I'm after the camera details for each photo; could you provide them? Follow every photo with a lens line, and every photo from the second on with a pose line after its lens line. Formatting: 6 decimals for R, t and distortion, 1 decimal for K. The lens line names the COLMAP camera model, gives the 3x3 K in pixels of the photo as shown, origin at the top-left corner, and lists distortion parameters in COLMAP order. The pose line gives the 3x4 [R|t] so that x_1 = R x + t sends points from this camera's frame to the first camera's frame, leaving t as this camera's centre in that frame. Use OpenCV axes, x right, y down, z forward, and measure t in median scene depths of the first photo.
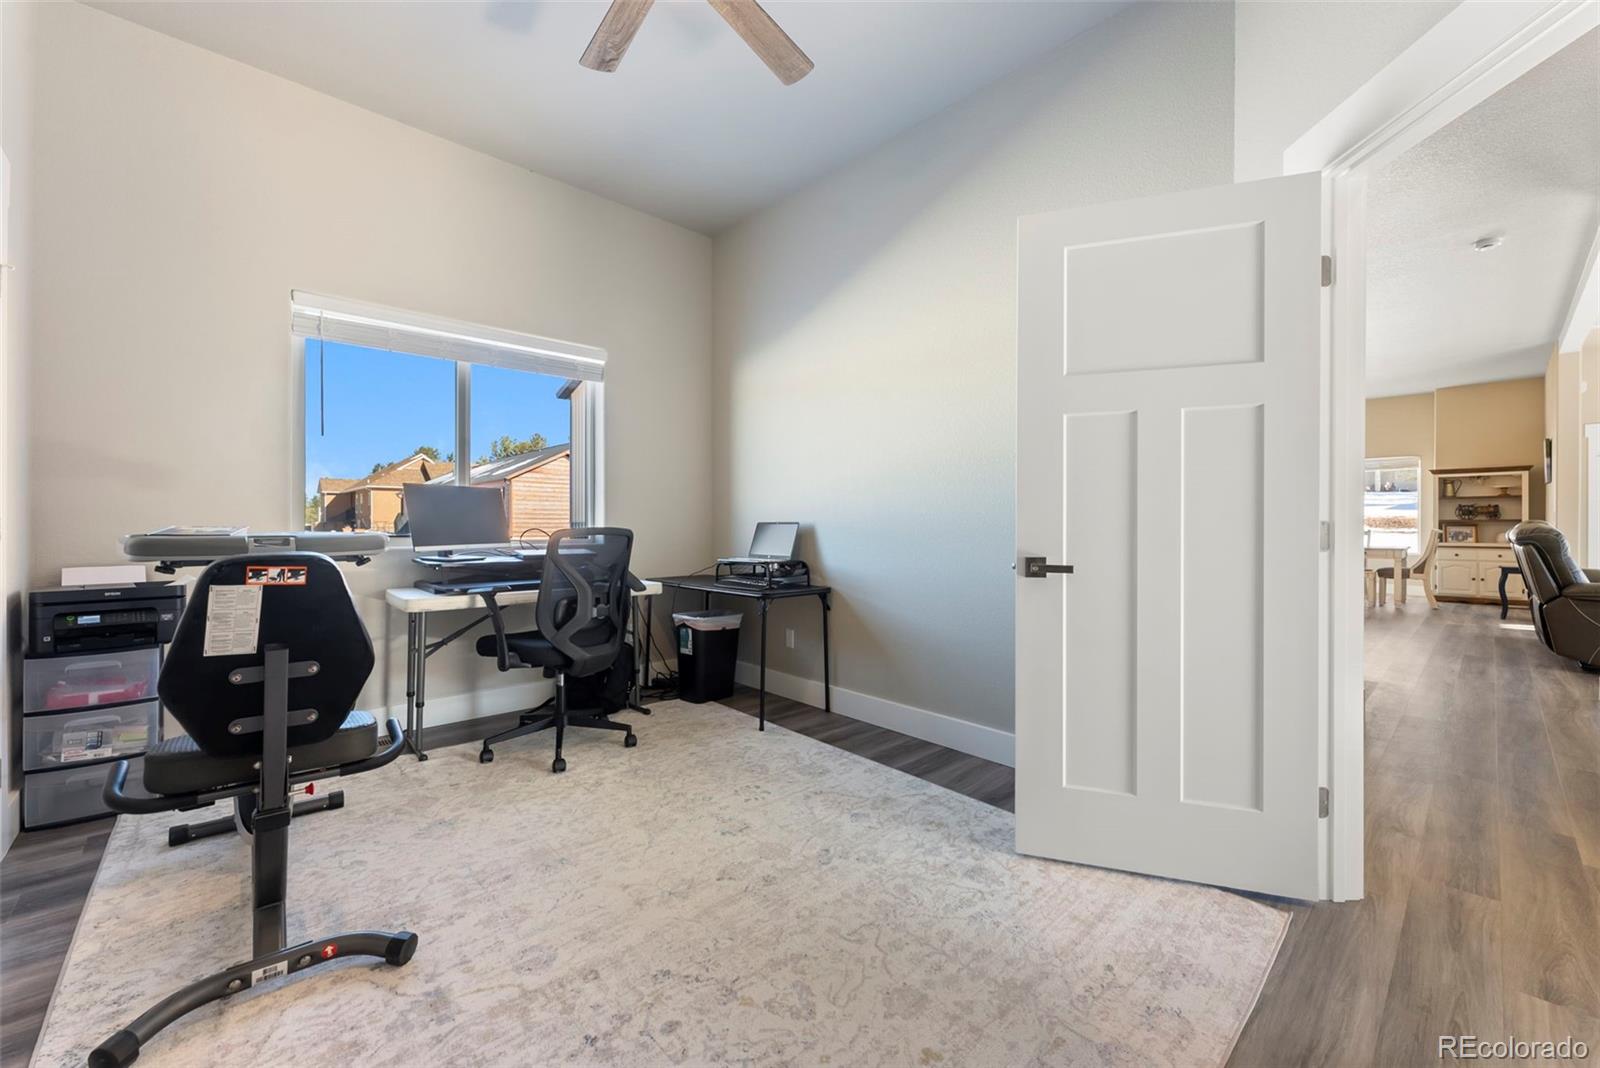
lens RADIAL K [[621.2, 0, 800.0], [0, 621.2, 534.0], [0, 0, 1]] dist [0.000109, -0.000053]
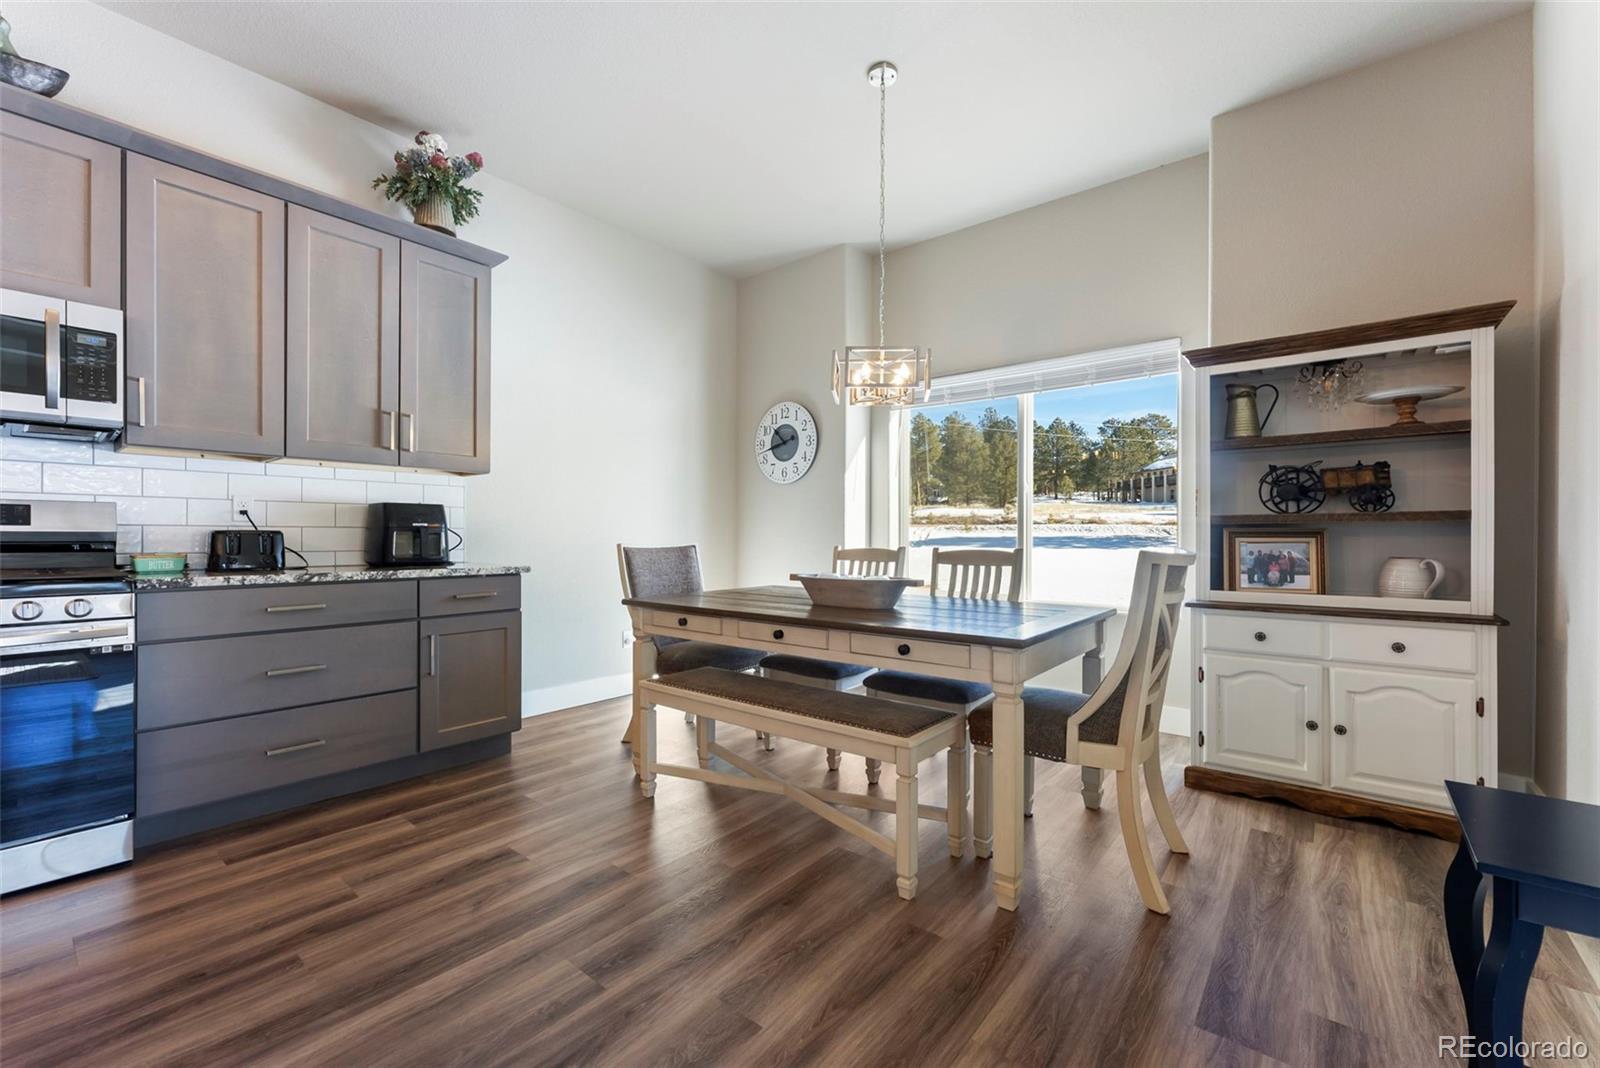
lens RADIAL K [[648.0, 0, 800.0], [0, 648.0, 534.0], [0, 0, 1]] dist [0.002175, 0.000130]
pose [[0.988982, 0.006993, 0.147868, 0.799866], [-0.005811, 0.999948, -0.008428, -0.009804], [-0.147920, 0.007476, 0.988971, 0.732868]]
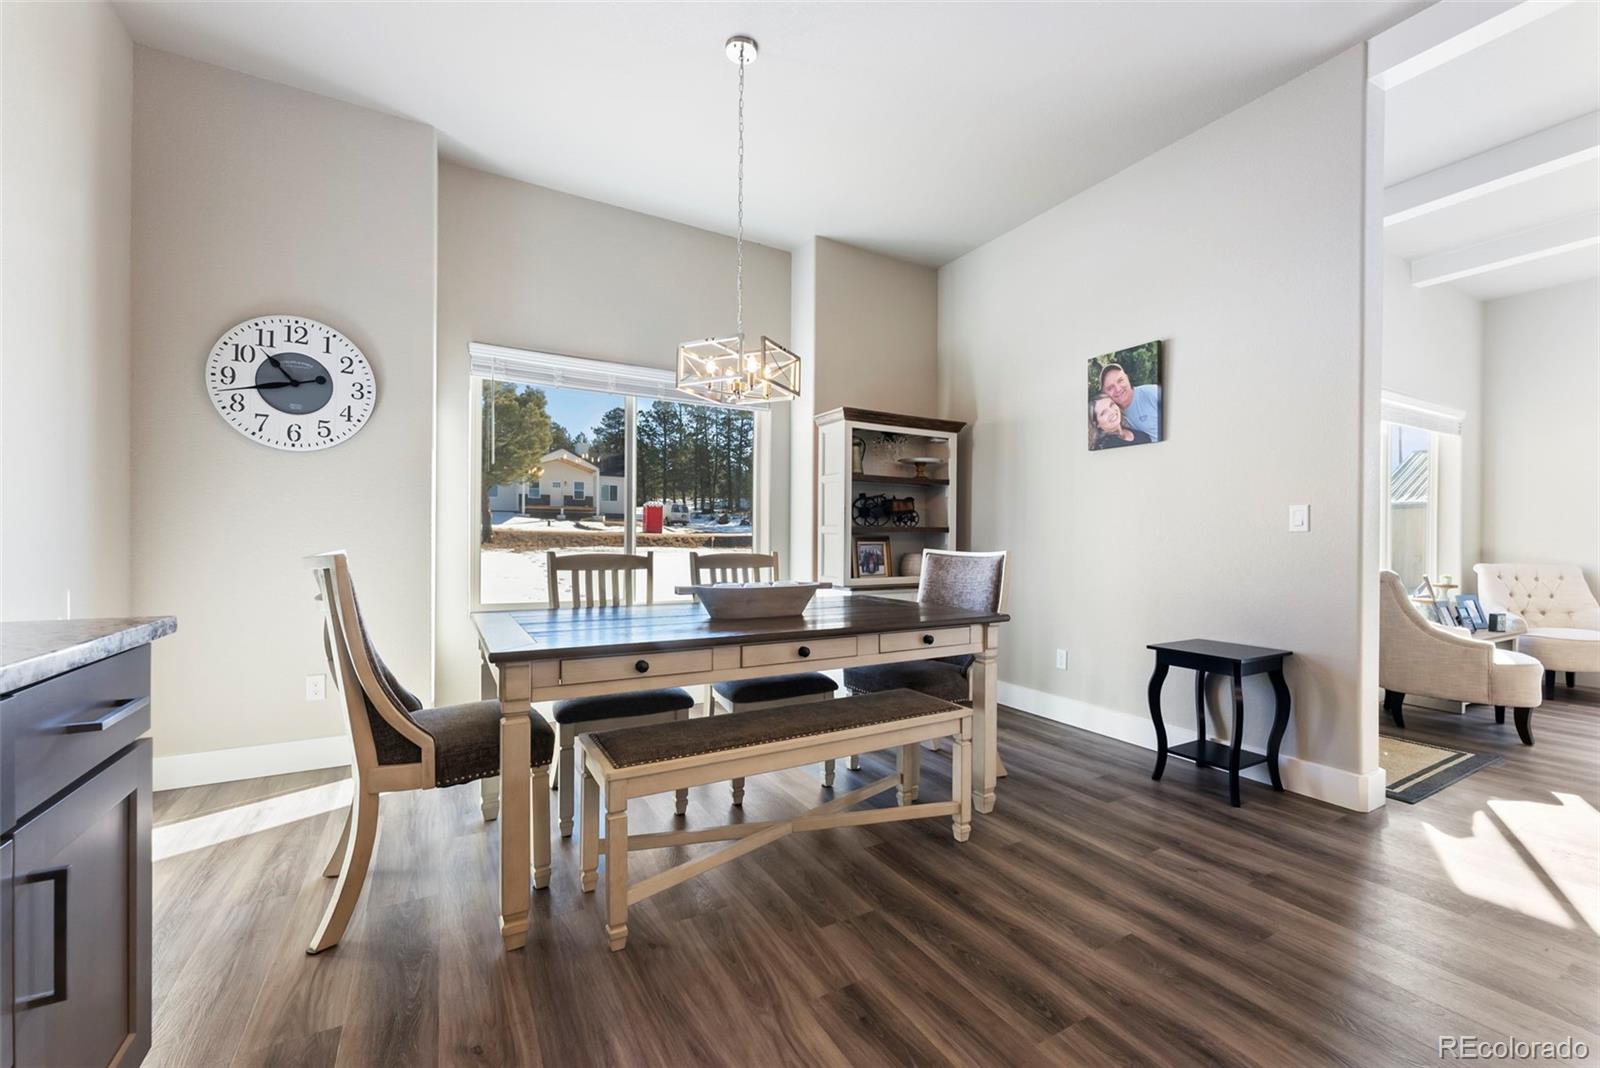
lens RADIAL K [[653.5, 0, 803.9], [0, 653.5, 545.4], [0, 0, 1]] dist [0.000678, 0.000078]
pose [[0.216099, -0.002215, 0.976369, 0.594272], [-0.004026, 0.999987, 0.003159, -0.010484], [-0.976363, -0.004613, 0.216087, 0.950058]]
